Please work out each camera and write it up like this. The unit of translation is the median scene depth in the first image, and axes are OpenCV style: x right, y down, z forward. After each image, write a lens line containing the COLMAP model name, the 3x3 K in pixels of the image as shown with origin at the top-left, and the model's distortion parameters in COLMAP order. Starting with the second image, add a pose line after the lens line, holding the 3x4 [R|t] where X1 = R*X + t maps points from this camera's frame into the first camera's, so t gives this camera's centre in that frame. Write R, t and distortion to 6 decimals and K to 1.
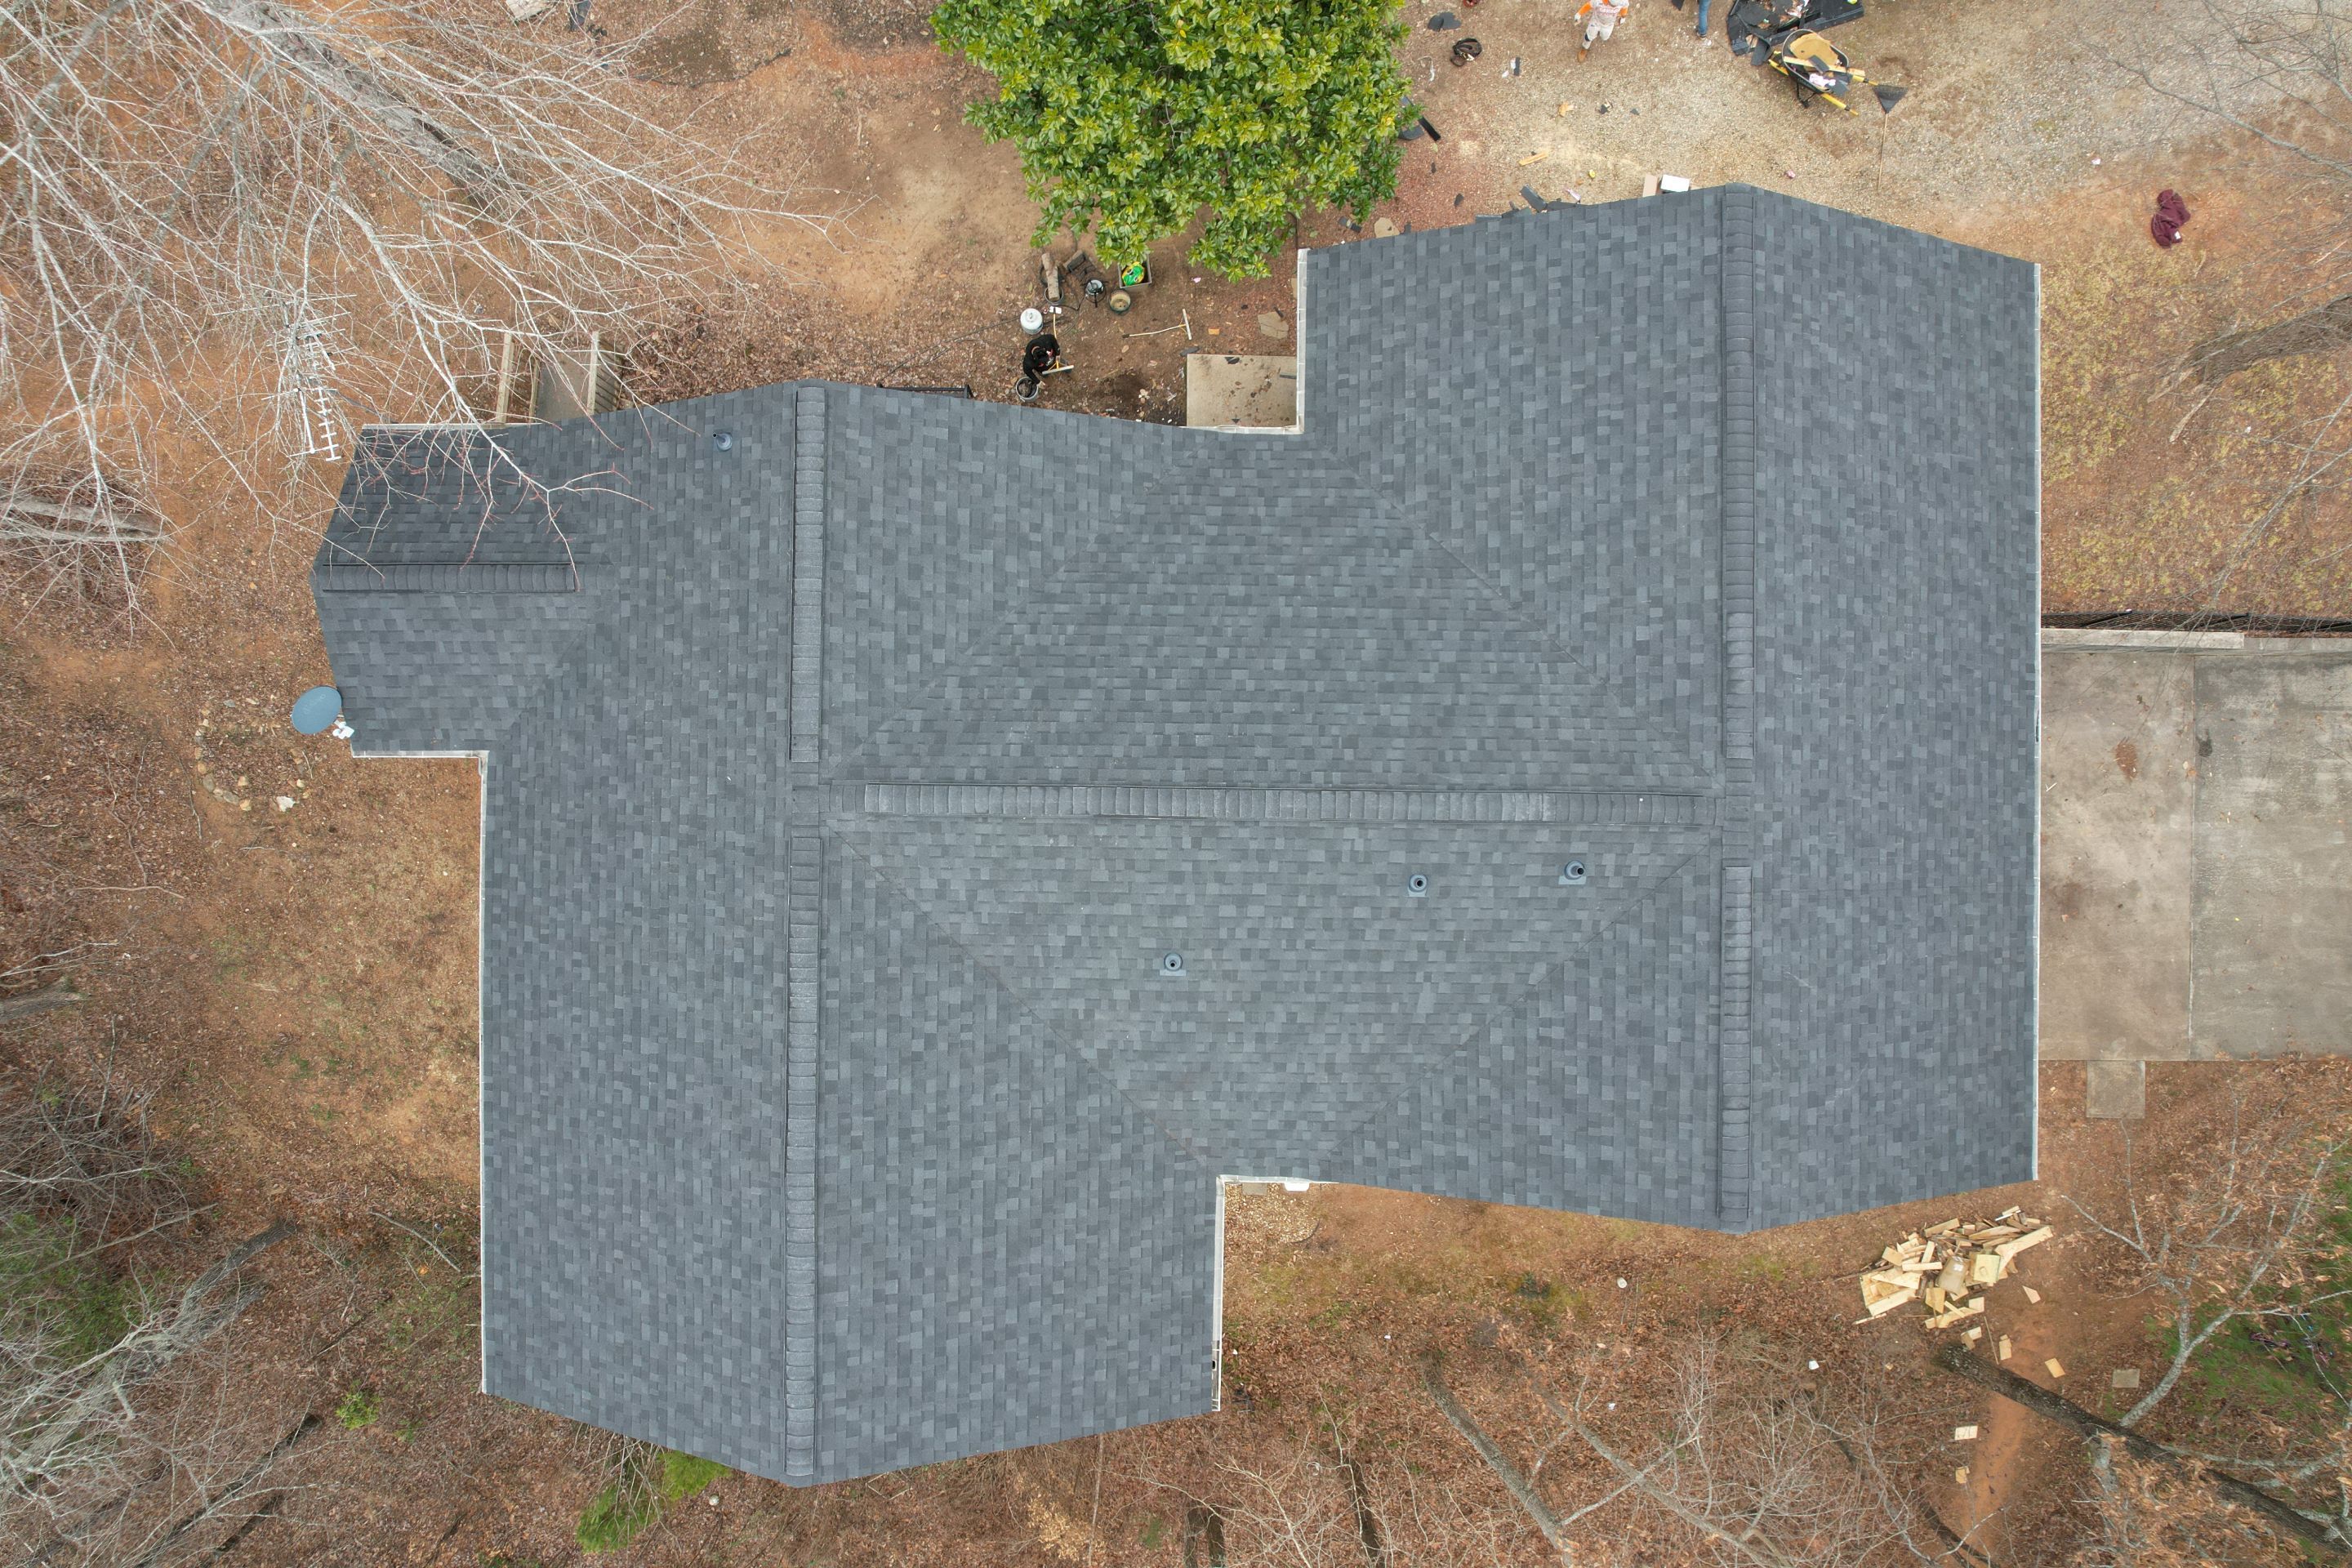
lens RADIAL K [[1500.5, 0, 1176.0], [0, 1500.5, 784.0], [0, 0, 1]] dist [-0.067045, 0.059865]
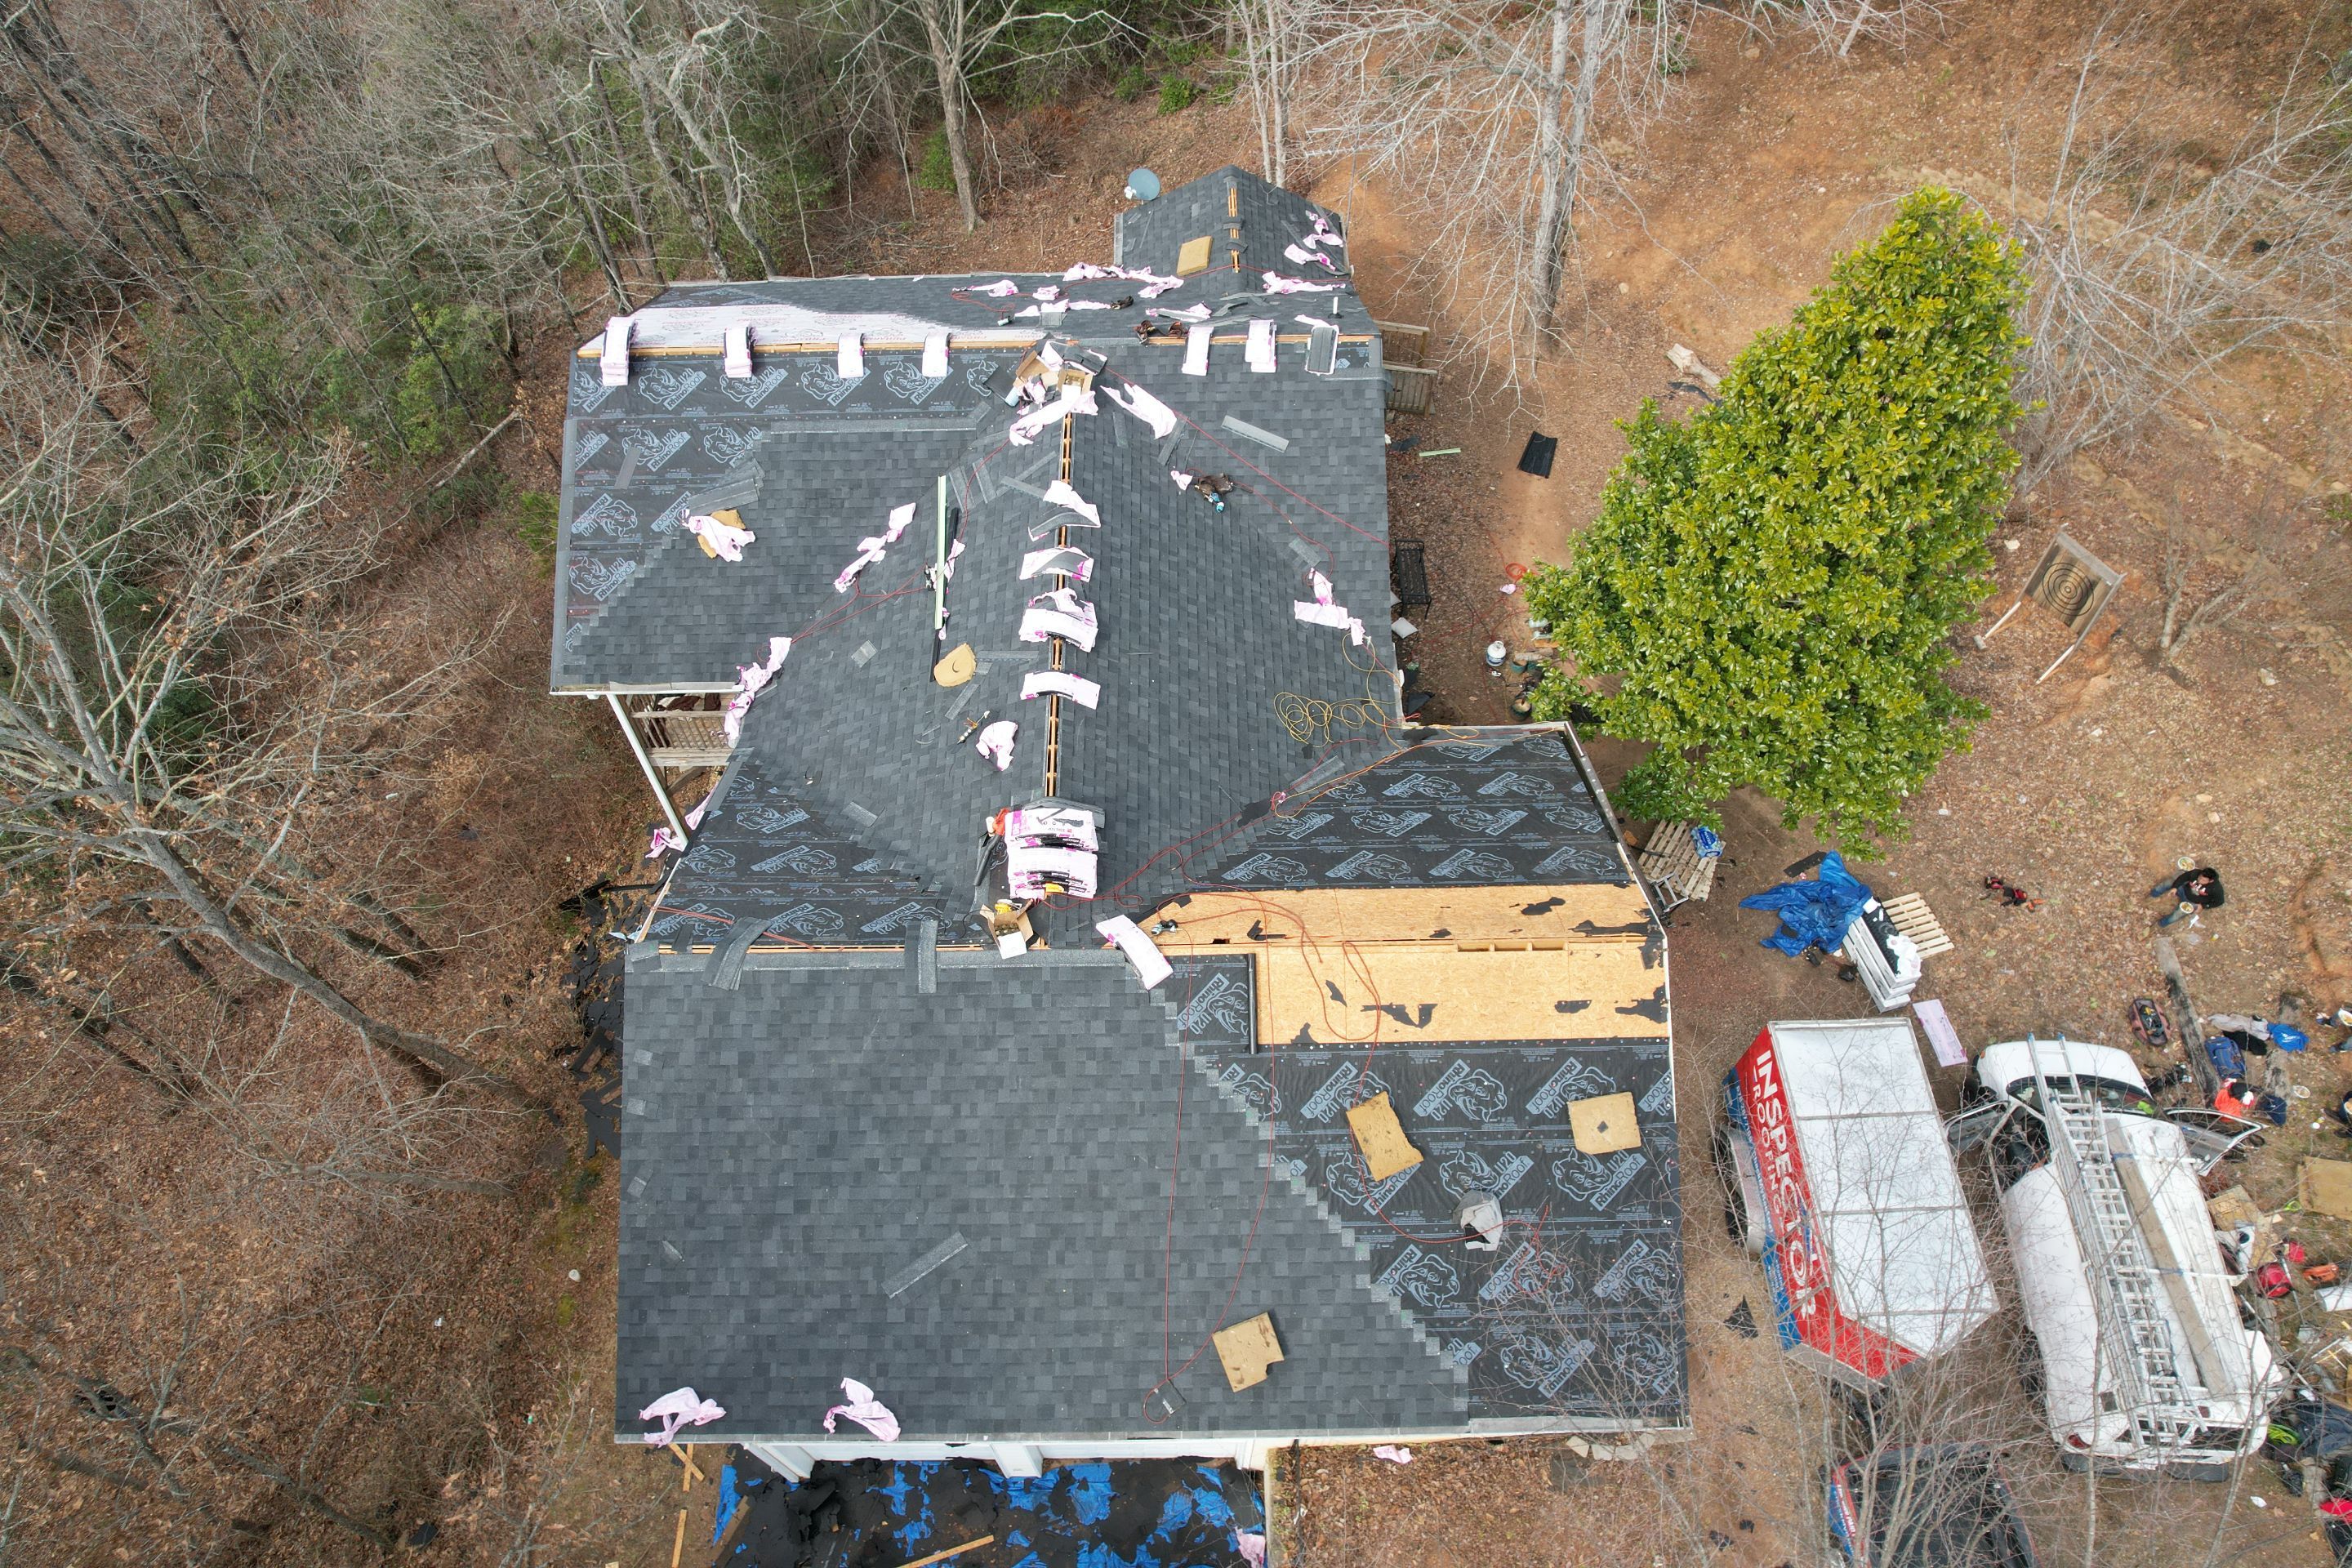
lens RADIAL K [[1508.3, 0, 1176.0], [0, 1508.3, 784.0], [0, 0, 1]] dist [-0.068704, 0.061096]
pose [[0.020664, 0.830067, -0.557281, 0.753717], [-0.999615, 0.027486, 0.003874, -0.070149], [0.018533, 0.556986, 0.830315, 0.080499]]
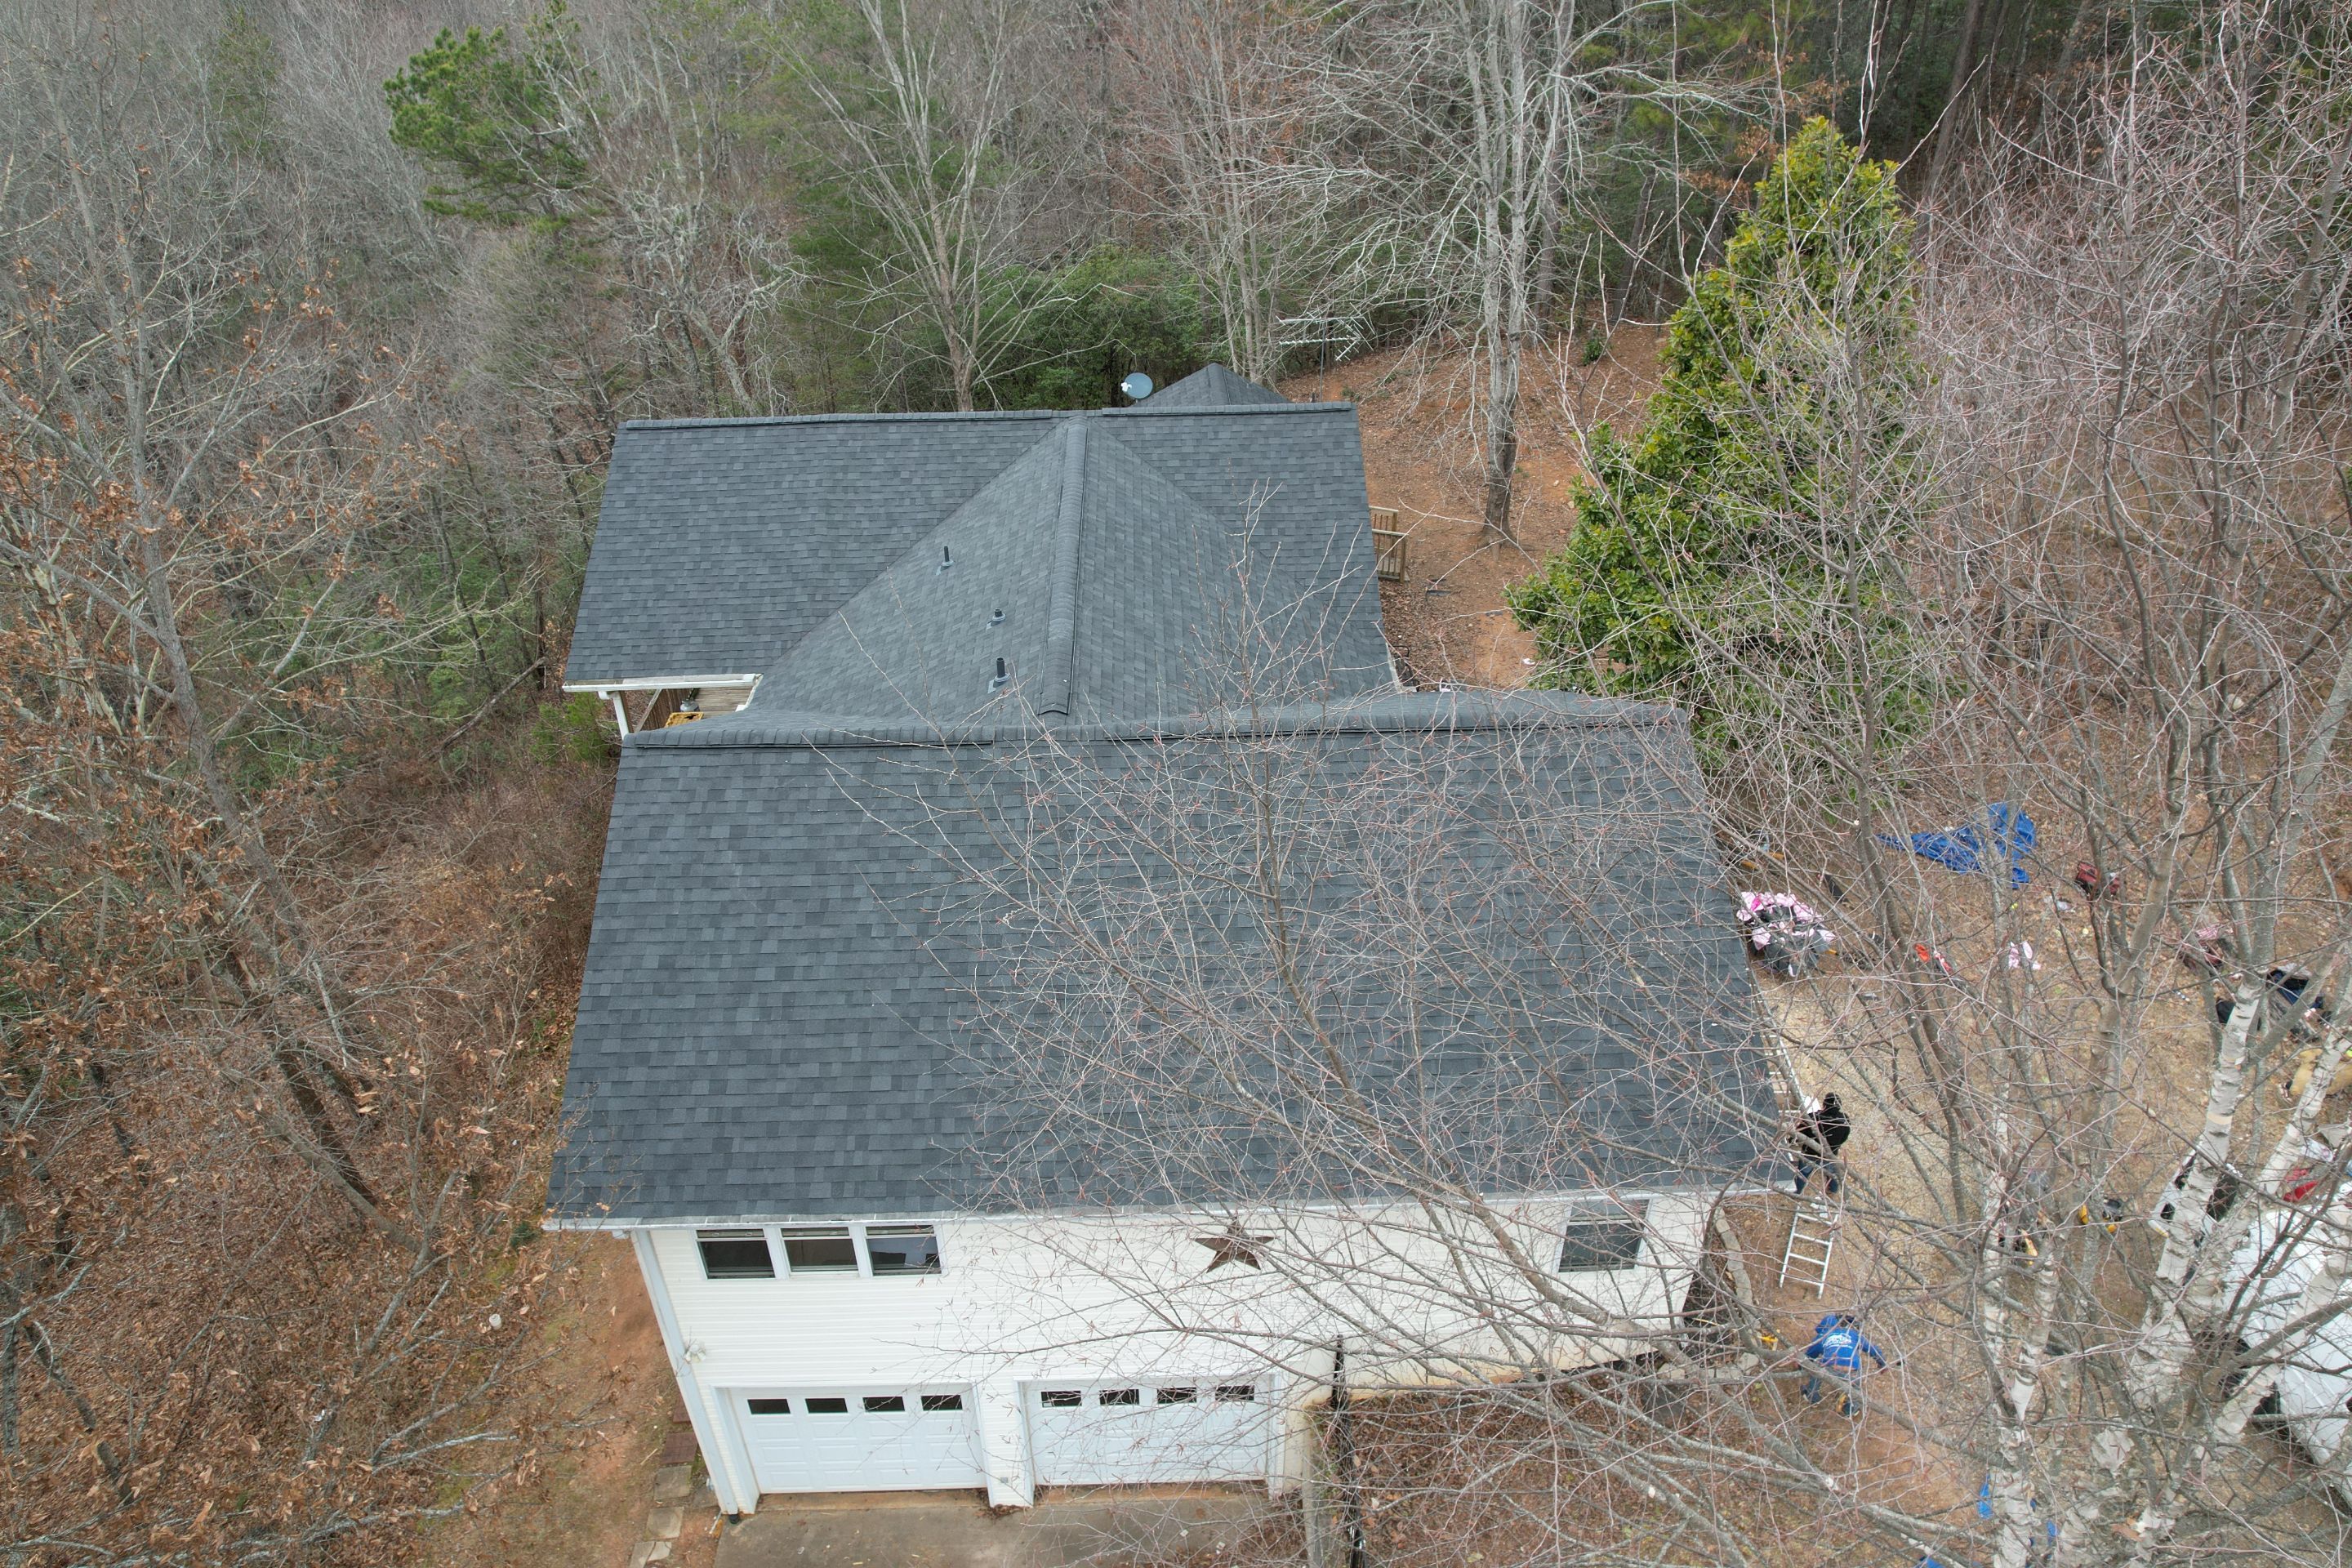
lens RADIAL K [[1508.3, 0, 1176.0], [0, 1508.3, 784.0], [0, 0, 1]] dist [-0.068704, 0.061096]
pose [[0.040414, 0.555146, -0.830771, 1.085686], [-0.998971, 0.039565, -0.022158, -0.036129], [0.020569, 0.830811, 0.556174, 0.416947]]
